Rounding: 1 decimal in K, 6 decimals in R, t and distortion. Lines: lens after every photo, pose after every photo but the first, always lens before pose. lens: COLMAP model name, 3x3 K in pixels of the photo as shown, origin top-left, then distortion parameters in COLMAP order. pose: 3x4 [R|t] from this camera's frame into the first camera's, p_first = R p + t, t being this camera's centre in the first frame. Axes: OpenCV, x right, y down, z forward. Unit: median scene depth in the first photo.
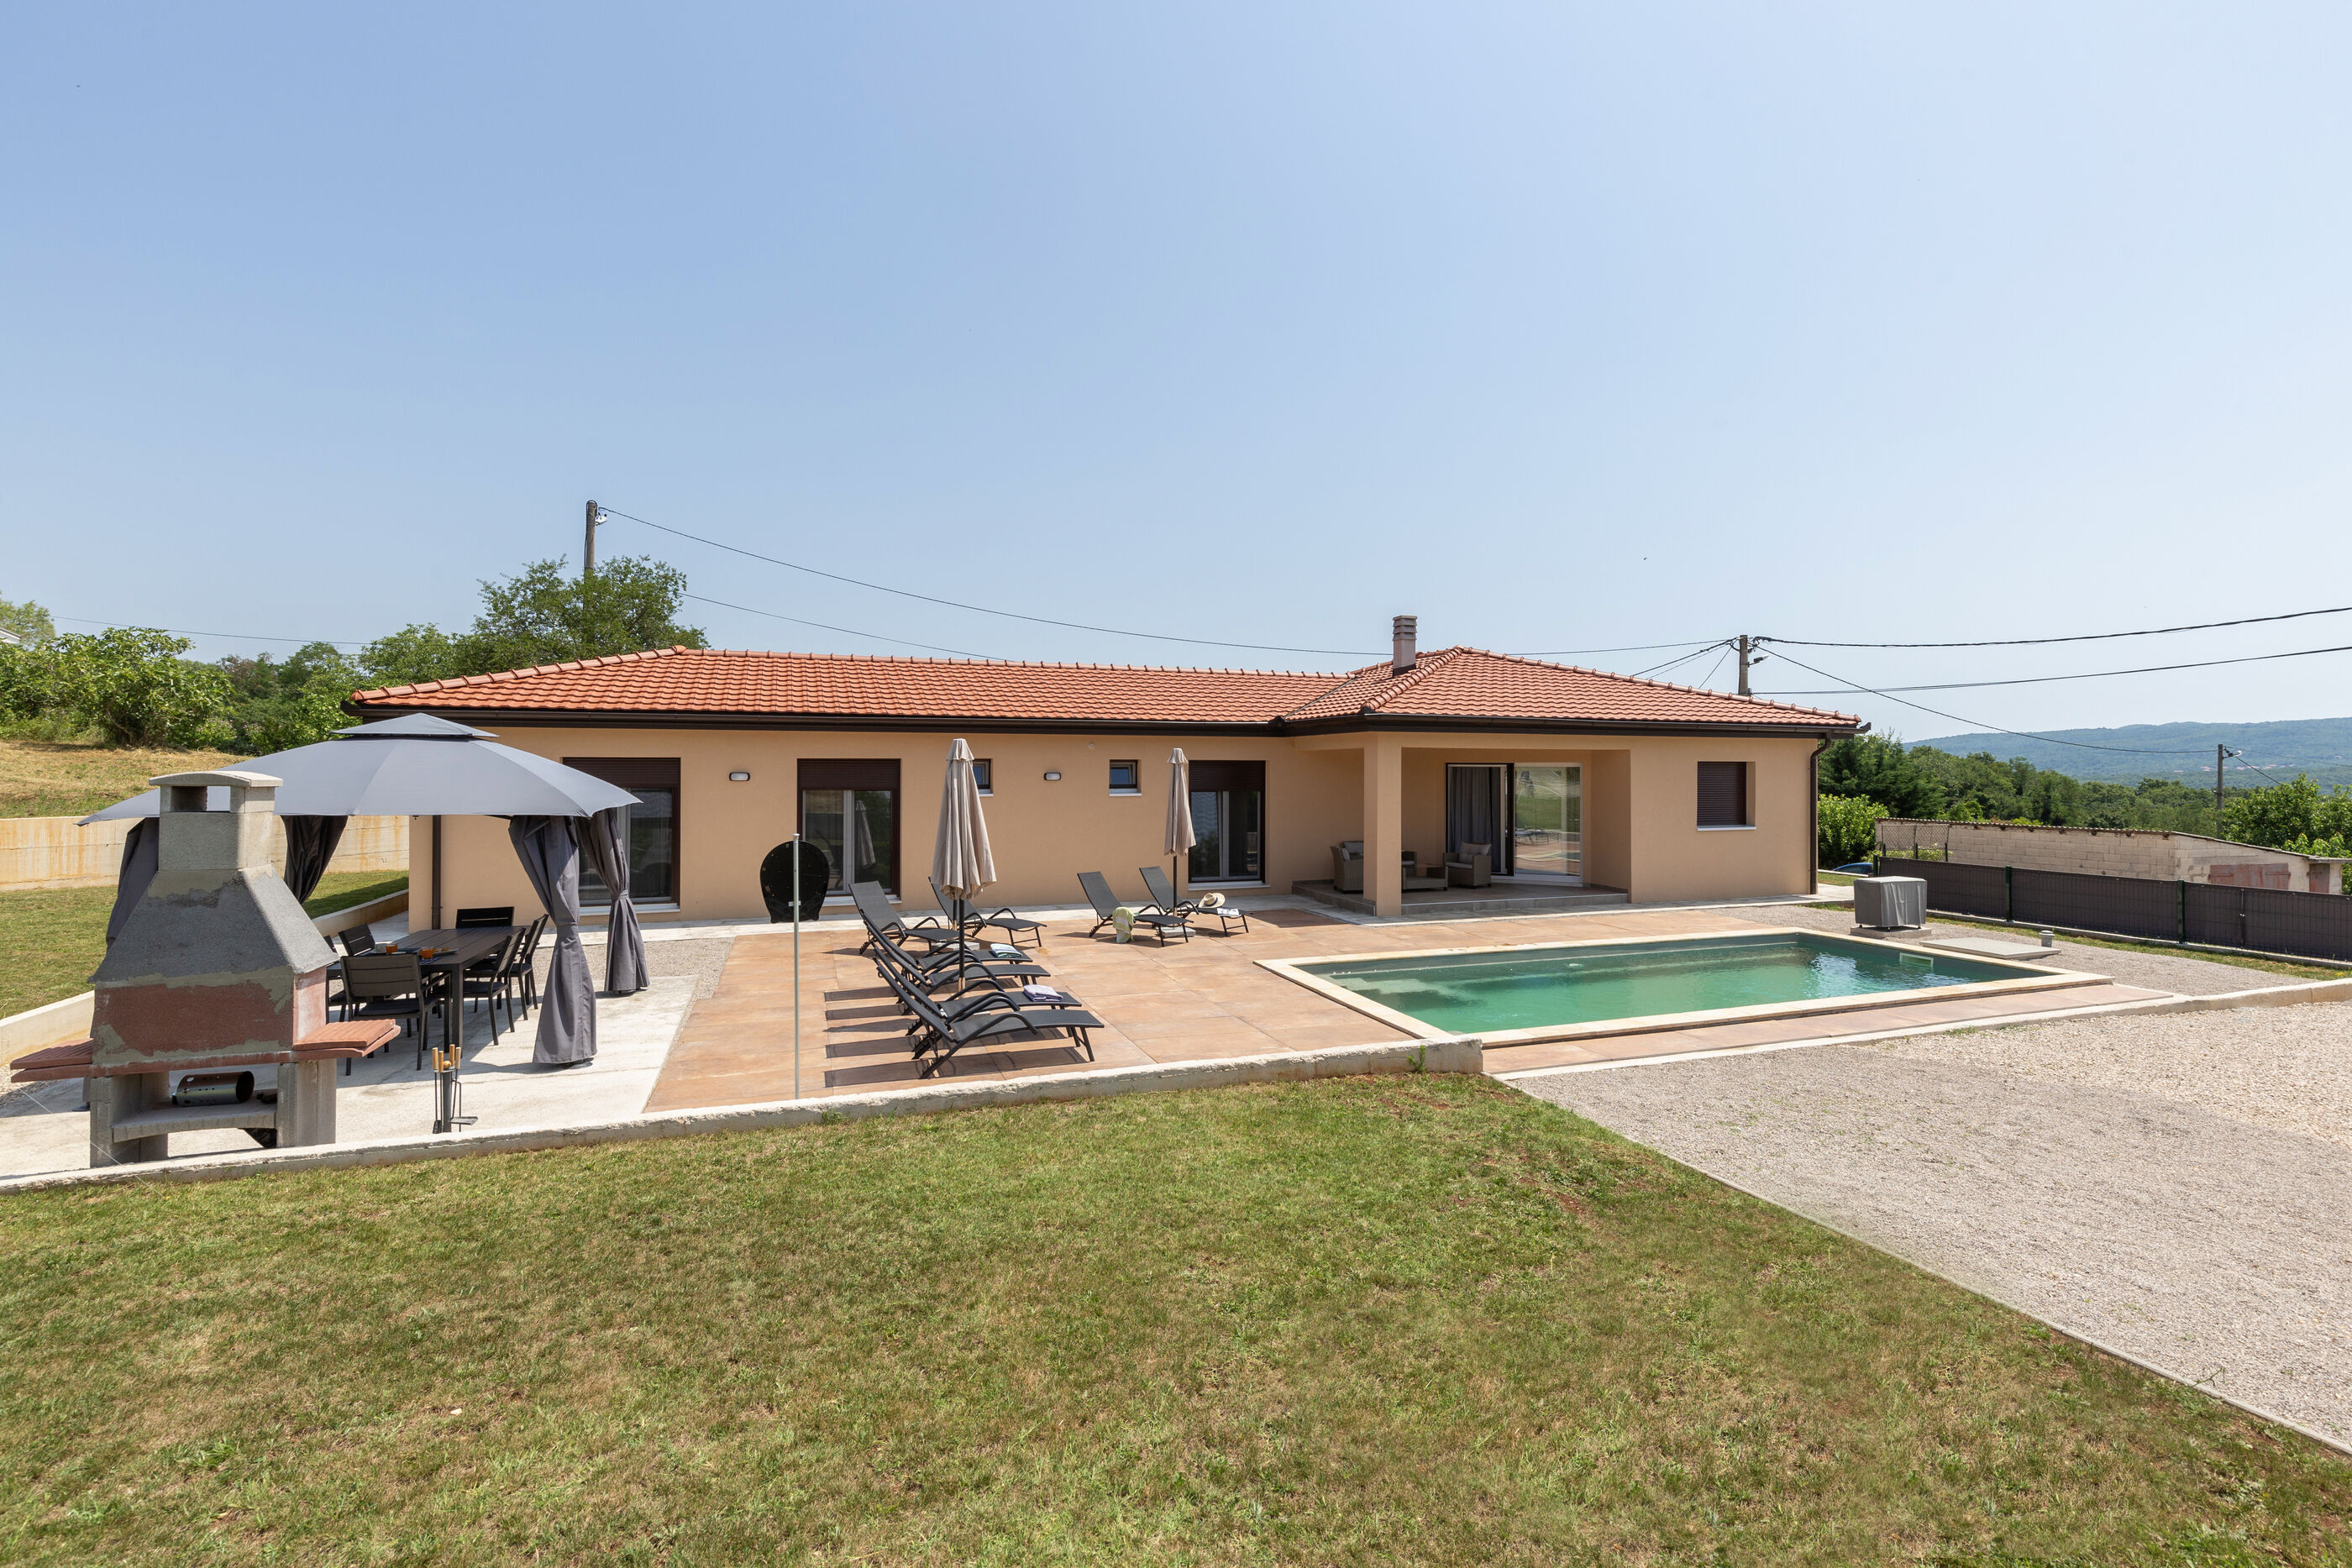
lens RADIAL K [[1065.0, 0, 1160.2], [0, 1065.0, 748.9], [0, 0, 1]] dist [0.004954, -0.000525]
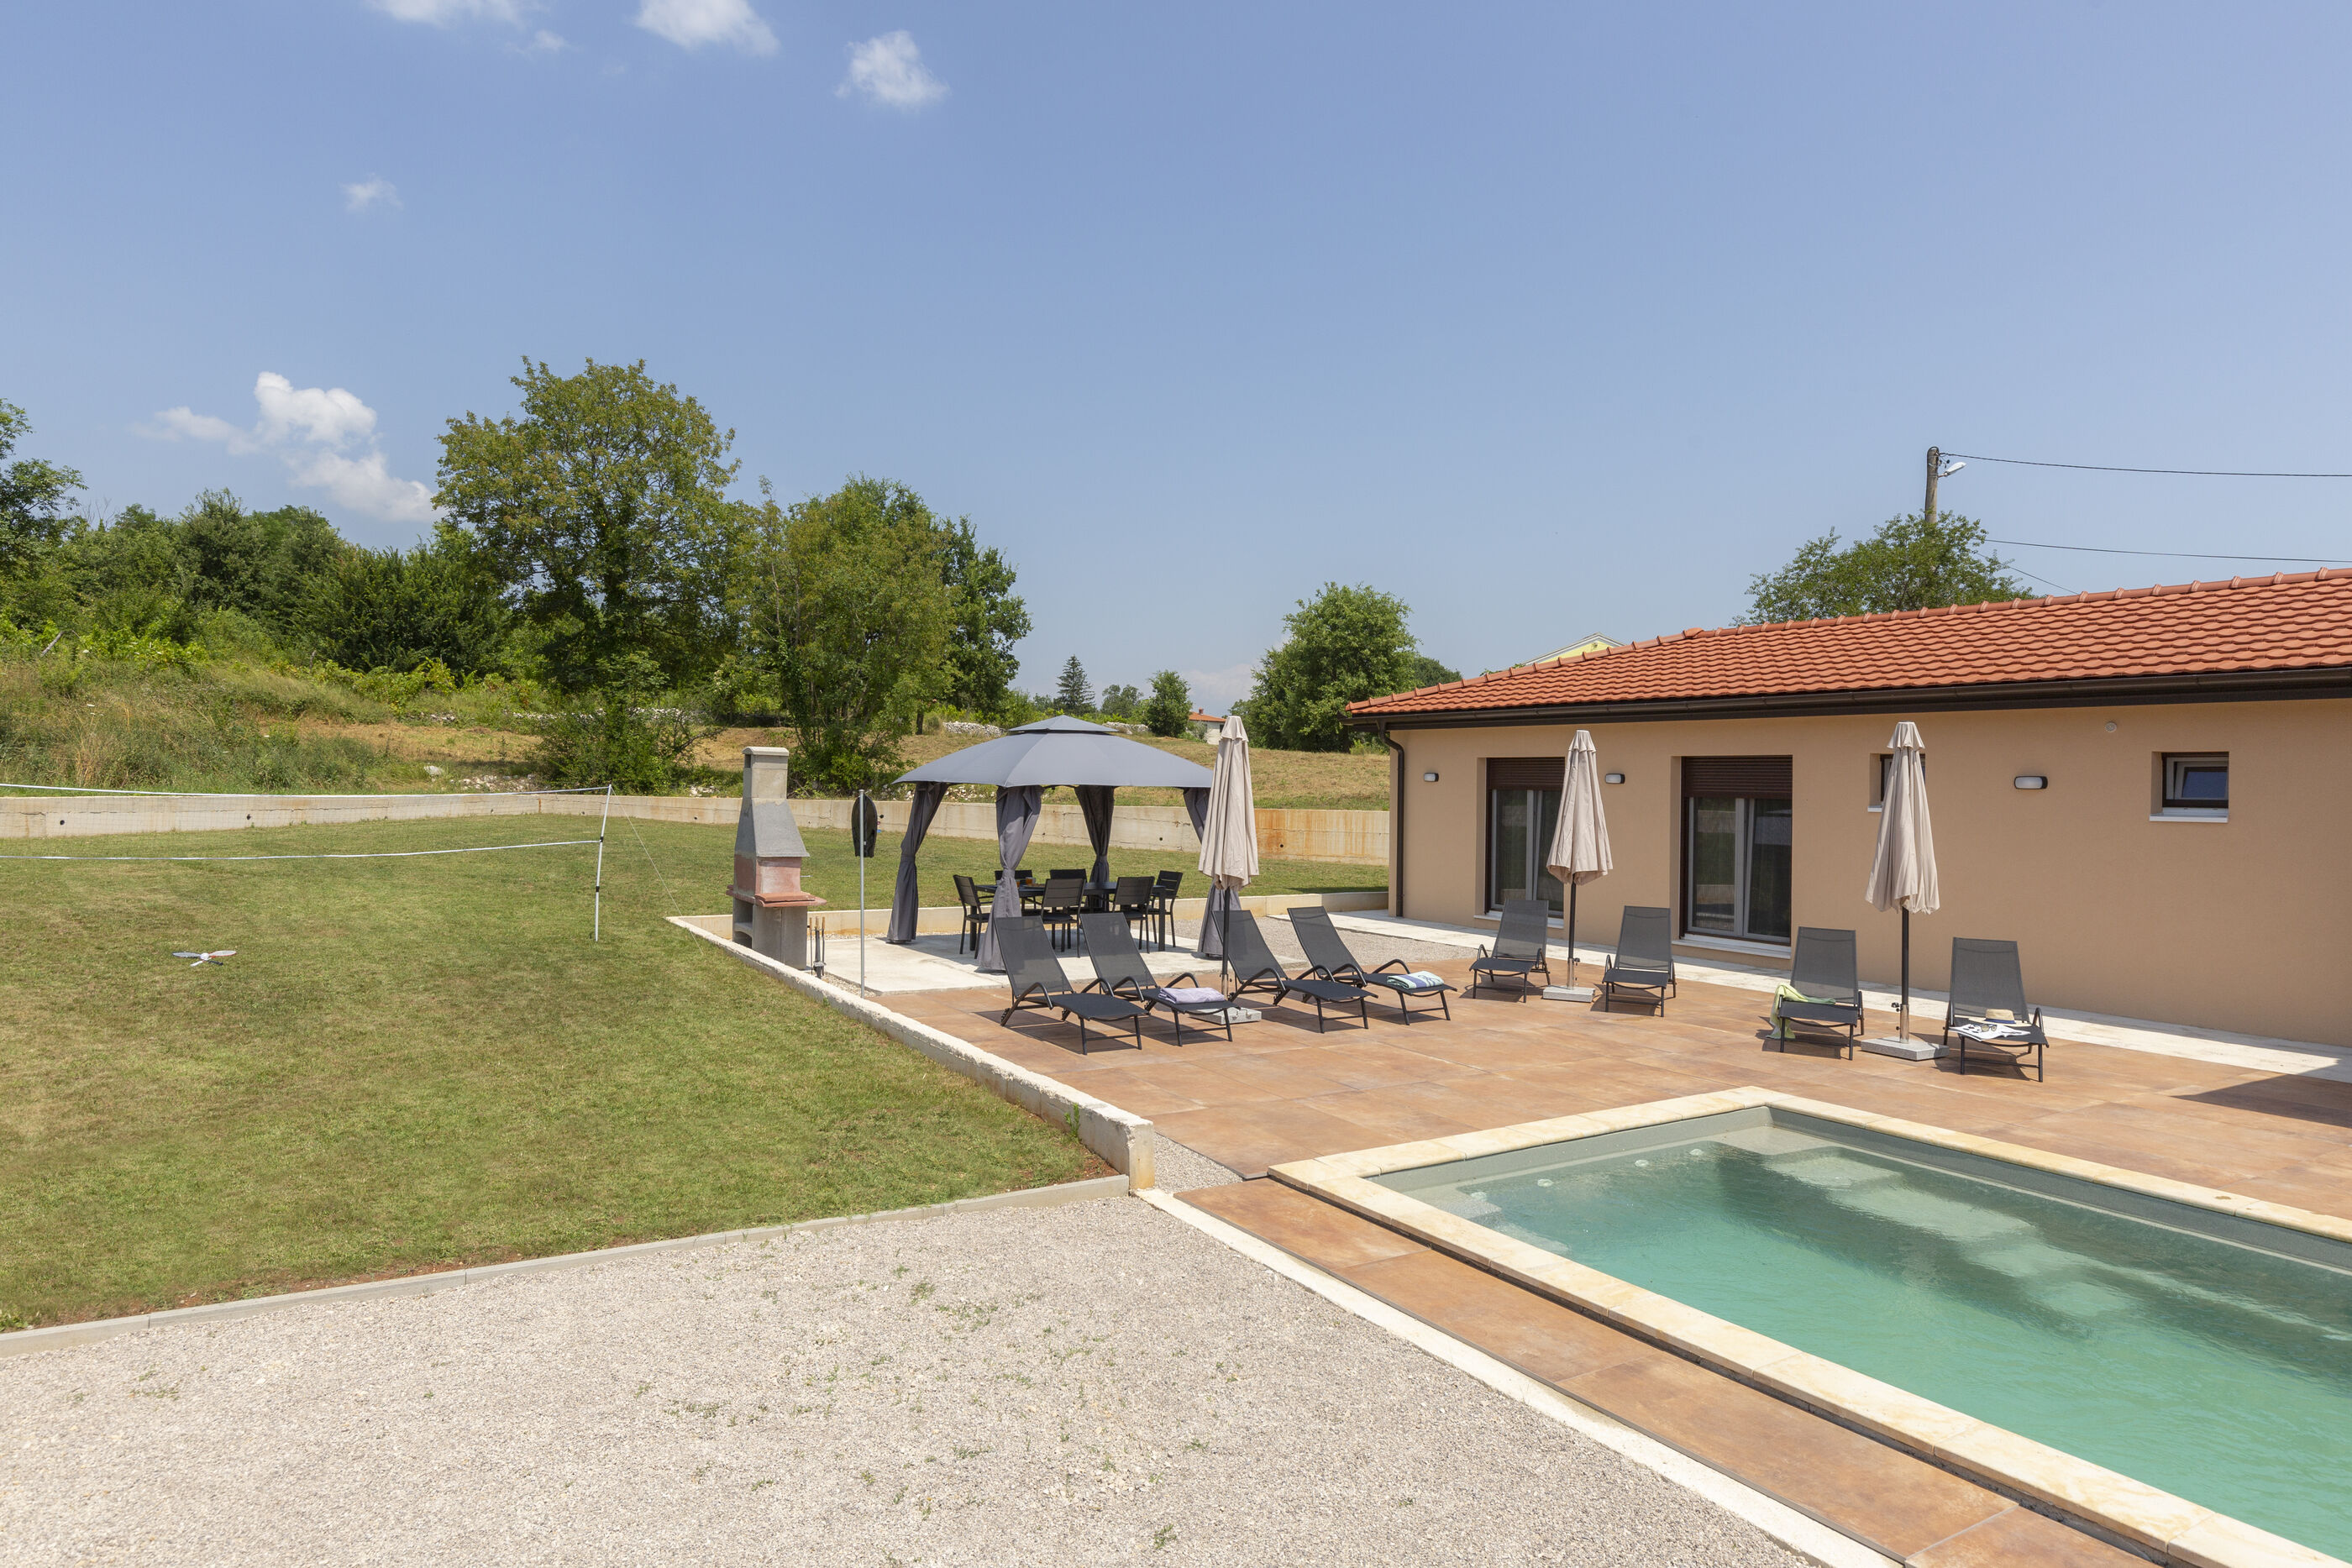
lens RADIAL K [[1300.0, 0, 1130.9], [0, 1300.0, 778.5], [0, 0, 1]] dist [-0.011660, 0.004426]
pose [[0.215535, -0.000004, -0.976496, 0.480144], [0.000203, 1.000000, 0.000041, 0.023182], [0.976496, -0.000207, 0.215535, 0.359849]]
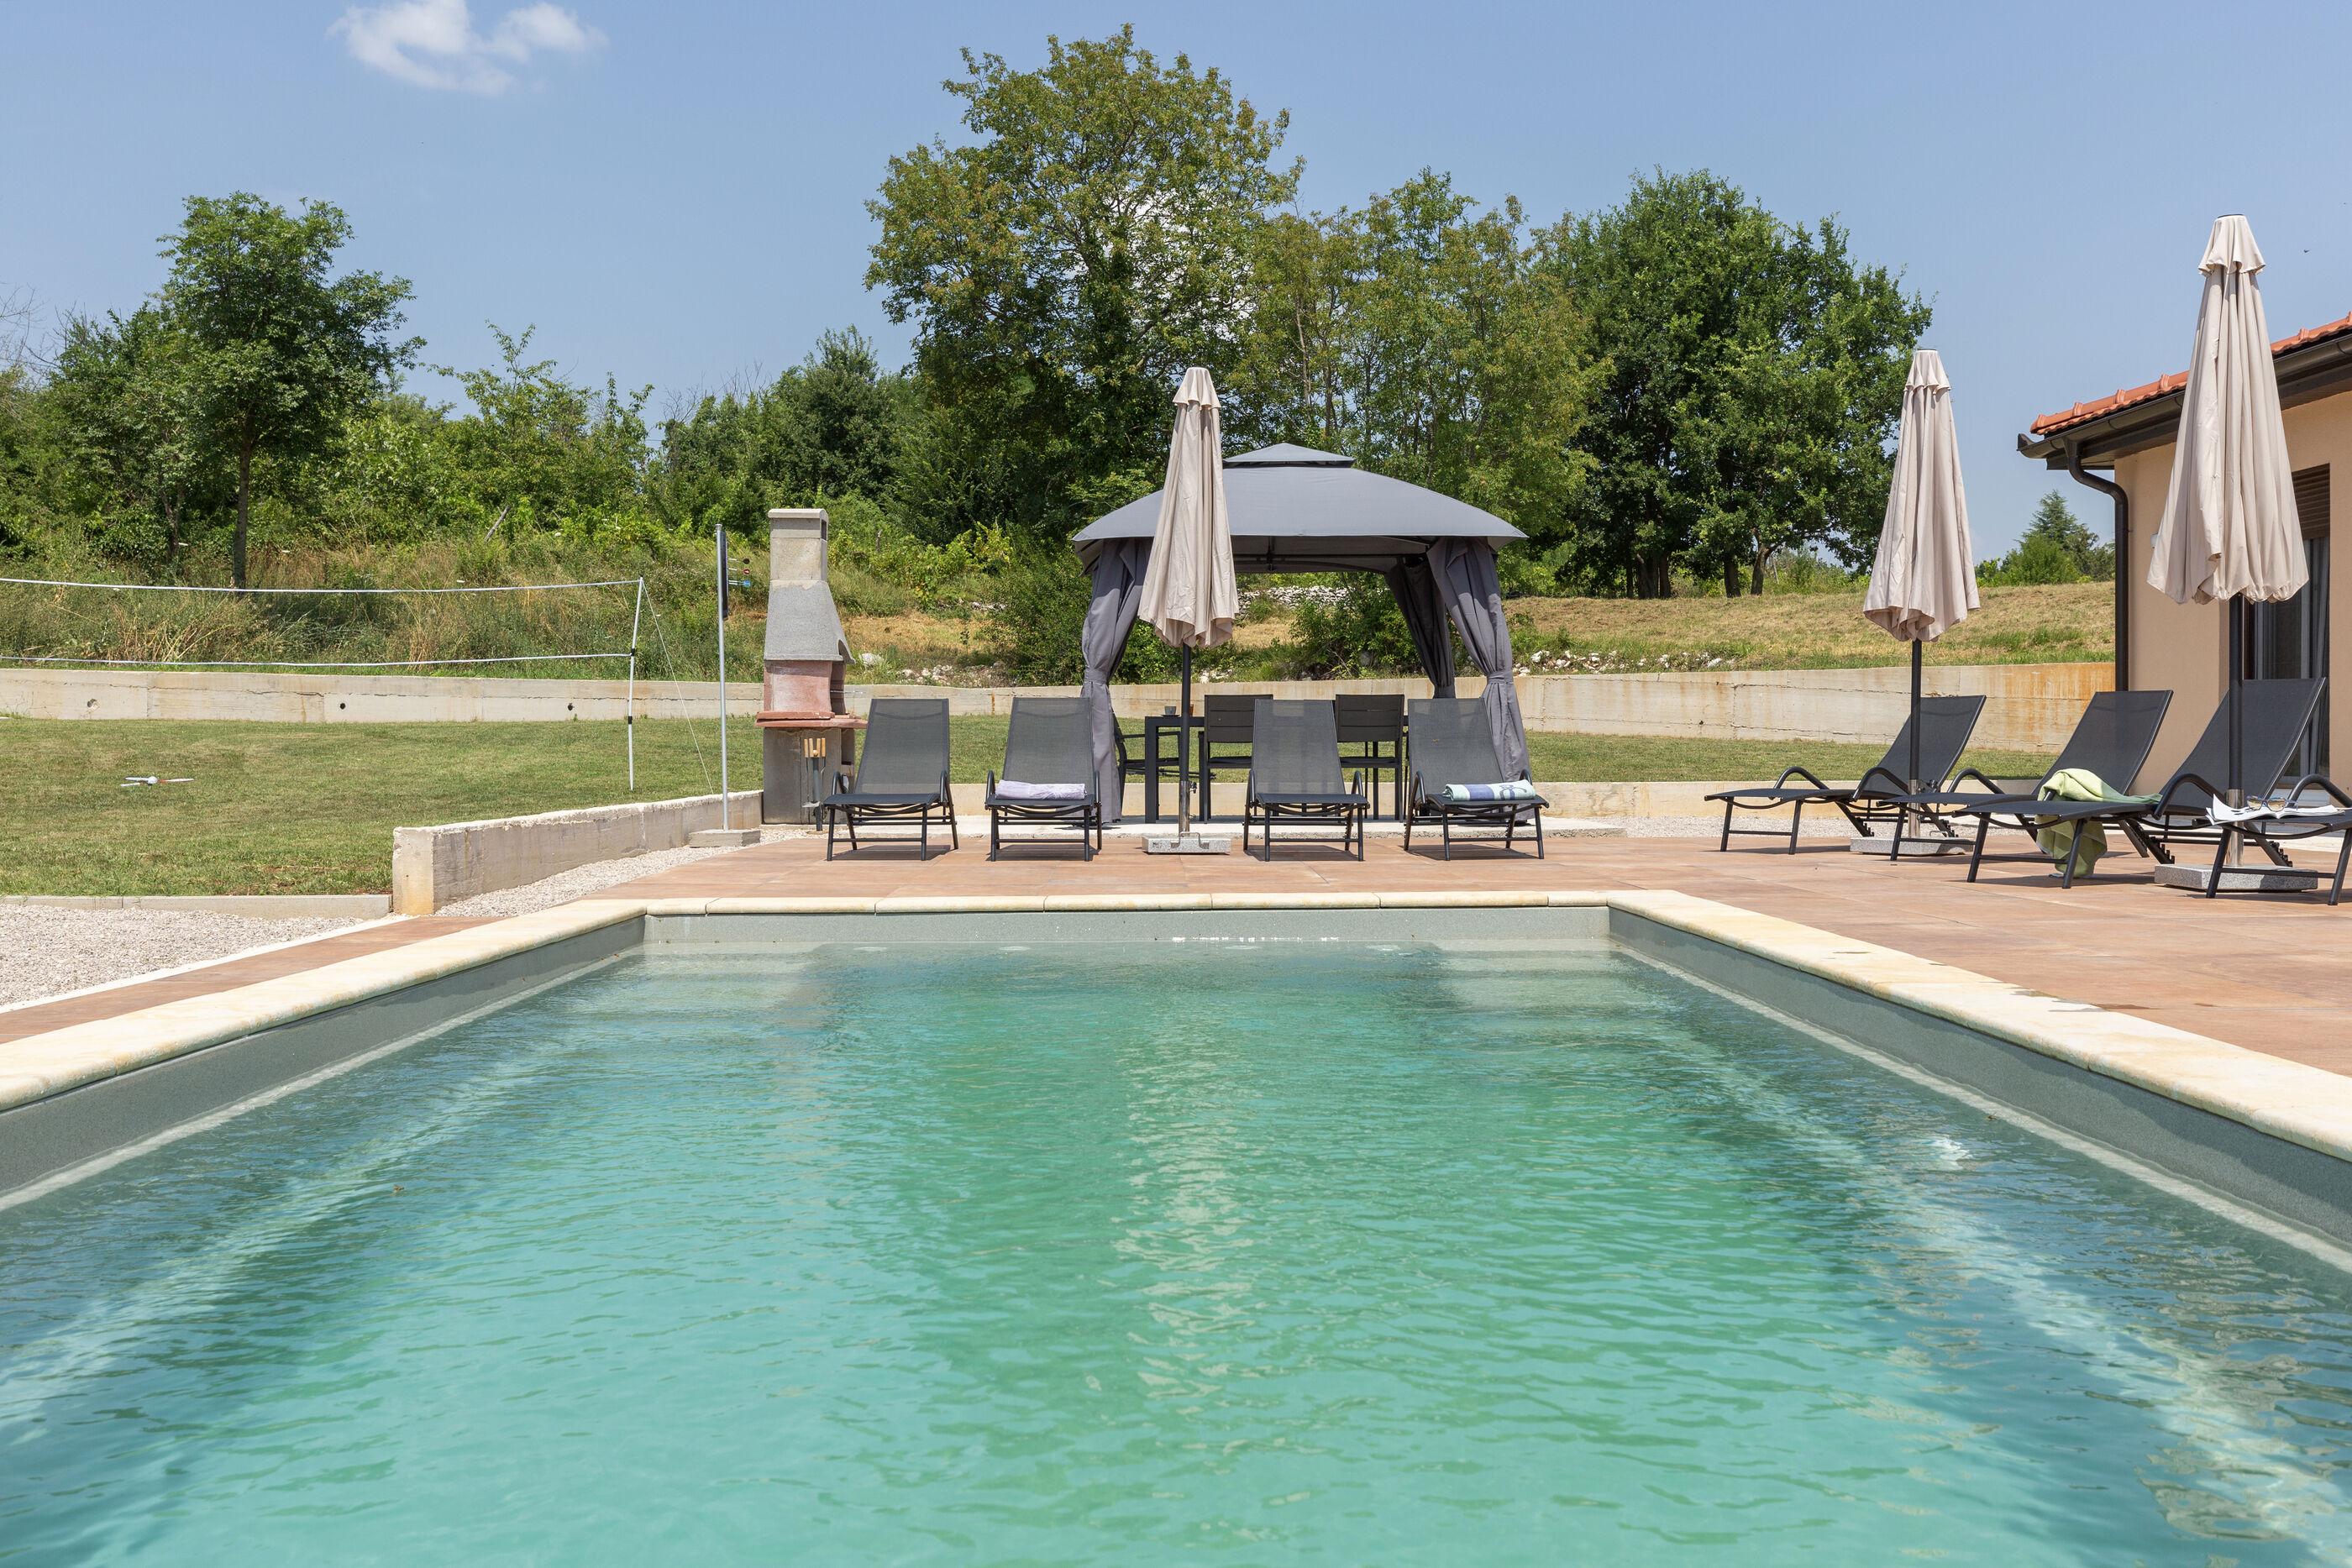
lens RADIAL K [[2279.7, 0, 1228.3], [0, 2279.7, 767.3], [0, 0, 1]] dist [0.006080, 0.000000]
pose [[-0.306009, 0.005173, -0.952015, 0.522623], [0.020550, 0.999788, -0.001173, 0.111410], [0.951807, -0.019923, -0.306050, 0.747085]]
